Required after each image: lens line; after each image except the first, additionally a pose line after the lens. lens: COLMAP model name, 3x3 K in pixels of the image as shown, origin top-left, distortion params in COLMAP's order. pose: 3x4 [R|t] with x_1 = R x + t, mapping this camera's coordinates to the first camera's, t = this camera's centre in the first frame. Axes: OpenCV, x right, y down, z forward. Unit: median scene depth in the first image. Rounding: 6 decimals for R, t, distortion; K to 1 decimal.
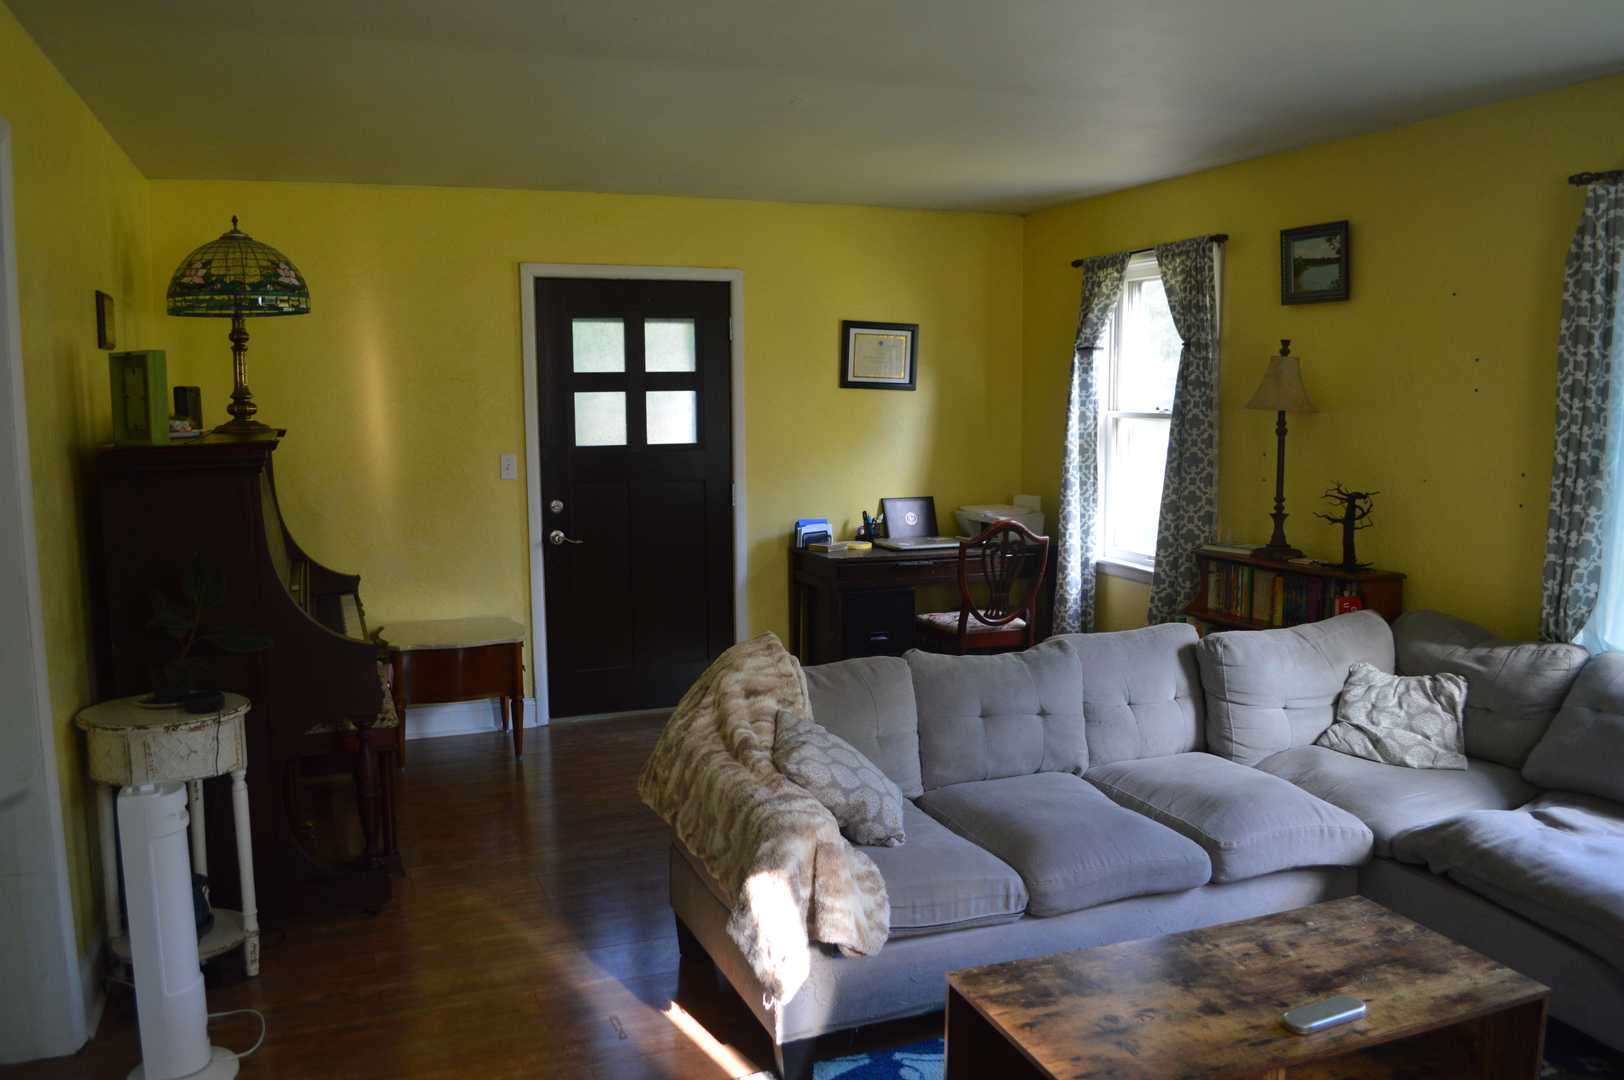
lens RADIAL K [[1284.4, 0, 812.0], [0, 1284.4, 540.0], [0, 0, 1]] dist [-0.031423, 0.002645]
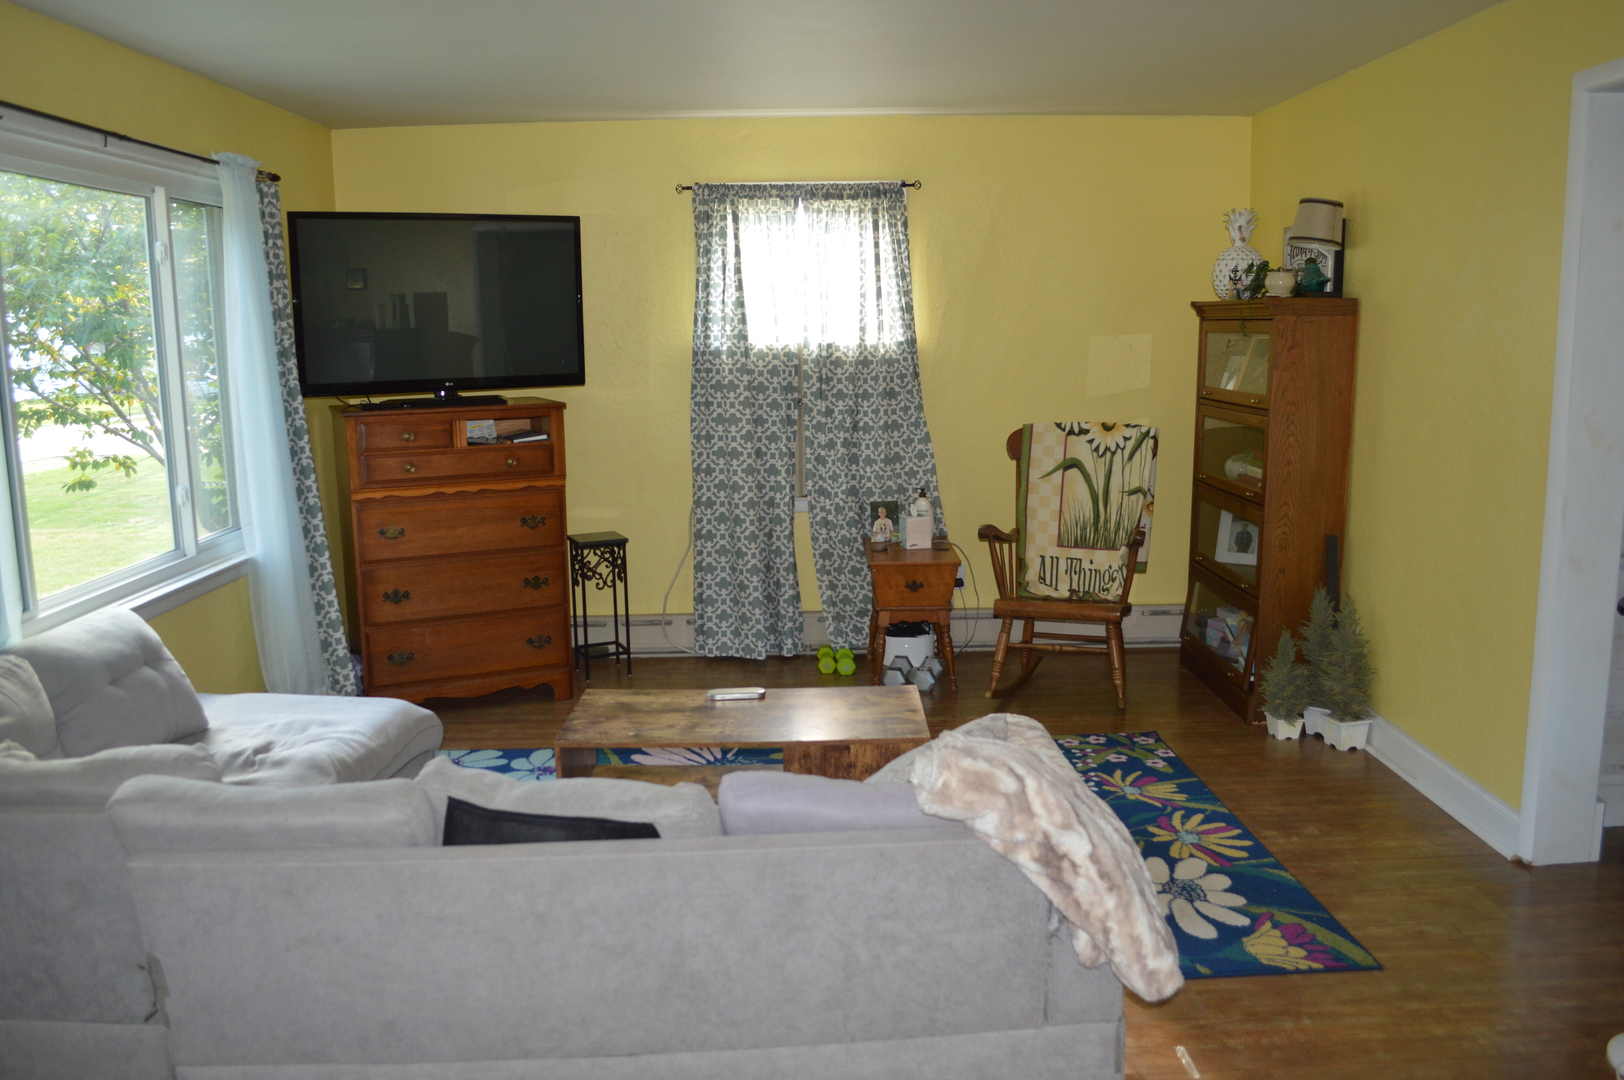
lens RADIAL K [[1306.8, 0, 814.7], [0, 1306.8, 553.2], [0, 0, 1]] dist [-0.083255, 0.012798]
pose [[-0.936083, -0.048016, 0.348487, -0.170859], [0.058095, 0.955938, 0.287763, -0.175919], [-0.346949, 0.289615, -0.892048, 1.446550]]
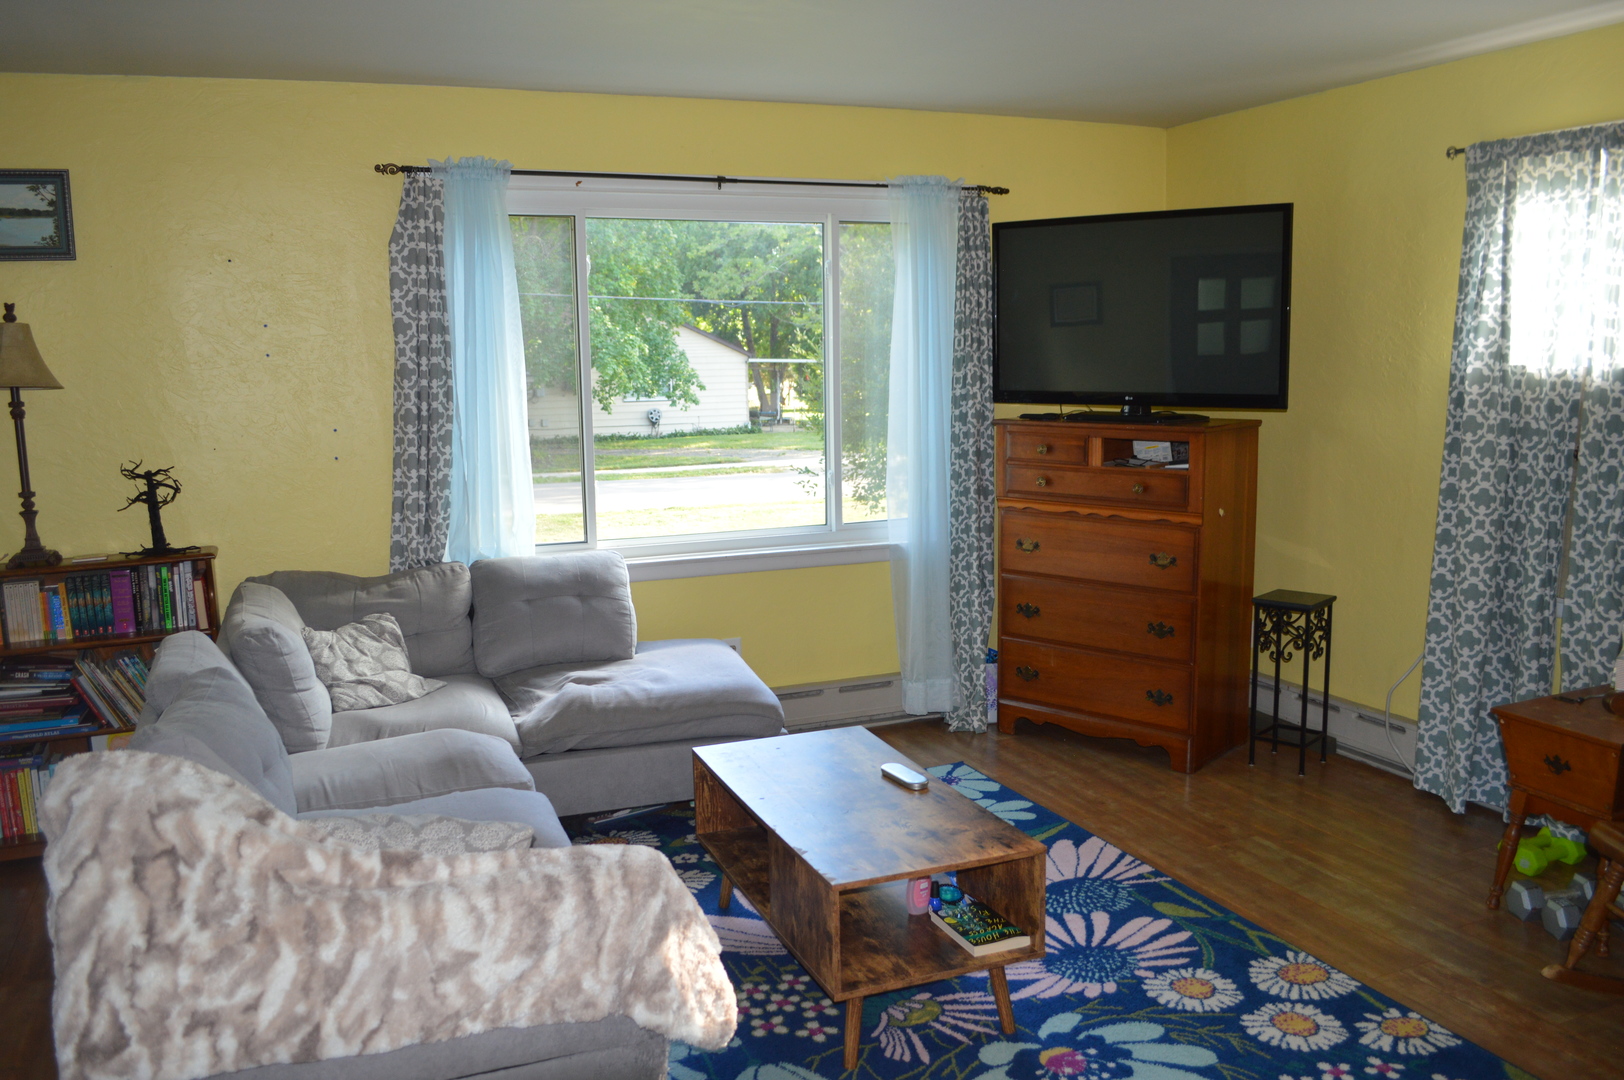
lens RADIAL K [[1306.8, 0, 814.7], [0, 1306.8, 553.2], [0, 0, 1]] dist [-0.083255, 0.012798]
pose [[-0.016184, -0.155878, 0.987644, -0.590388], [0.137492, 0.978043, 0.156616, -0.067518], [-0.990371, 0.138328, 0.005604, 0.621668]]
